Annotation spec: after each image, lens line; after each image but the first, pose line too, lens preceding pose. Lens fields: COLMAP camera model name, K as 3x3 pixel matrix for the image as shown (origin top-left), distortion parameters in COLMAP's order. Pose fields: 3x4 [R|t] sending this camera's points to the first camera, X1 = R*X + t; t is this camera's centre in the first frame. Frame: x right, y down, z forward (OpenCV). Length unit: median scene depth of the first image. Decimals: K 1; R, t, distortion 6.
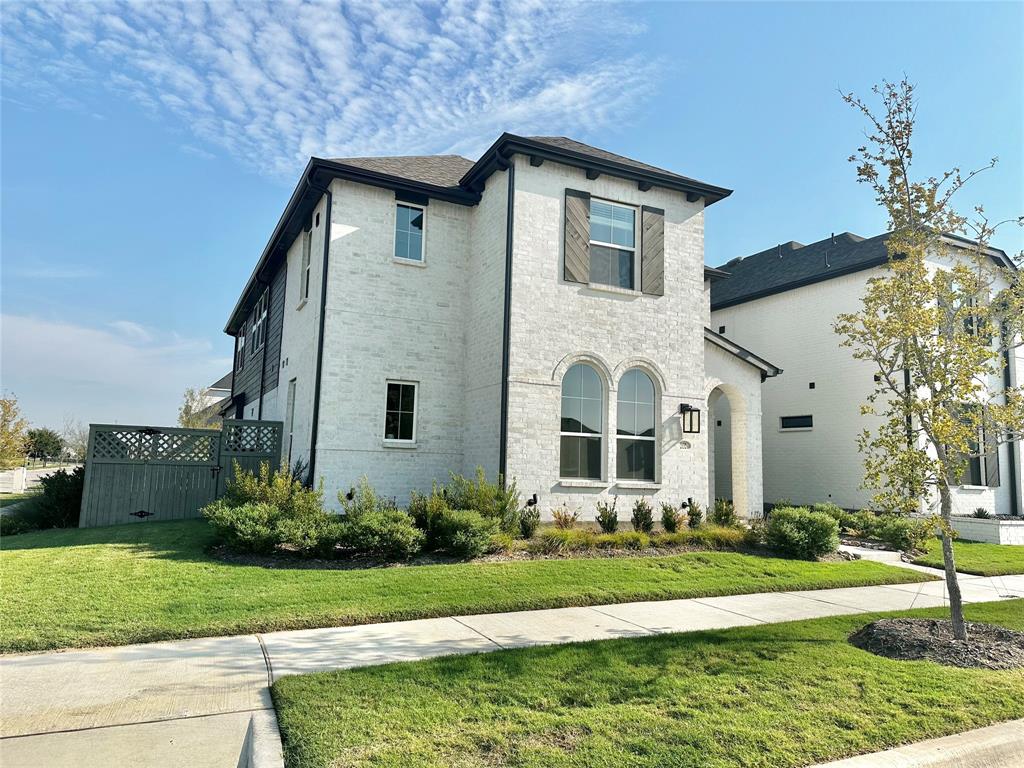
lens RADIAL K [[722.8, 0, 512.0], [0, 722.8, 384.0], [0, 0, 1]] dist [0.003204, 0.000327]
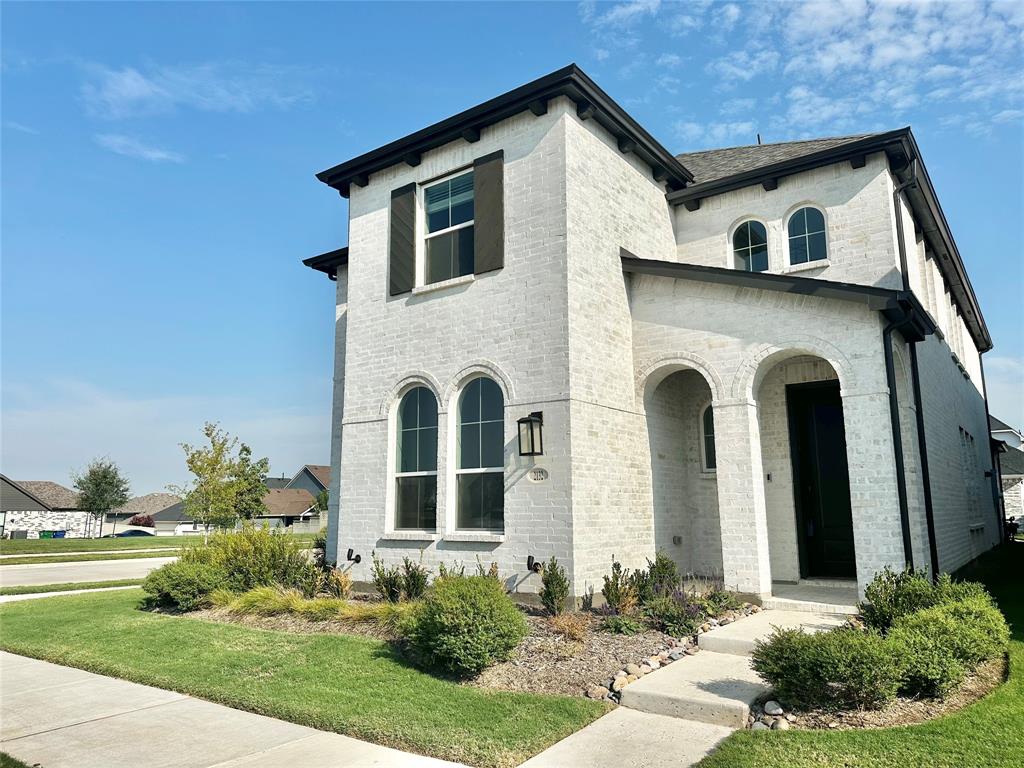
lens RADIAL K [[722.8, 0, 512.0], [0, 722.8, 384.0], [0, 0, 1]] dist [0.003204, 0.000327]
pose [[0.464926, -0.188518, -0.865046, 0.833119], [0.132317, 0.980889, -0.142649, 0.096729], [0.875406, -0.048139, 0.480985, 0.685083]]
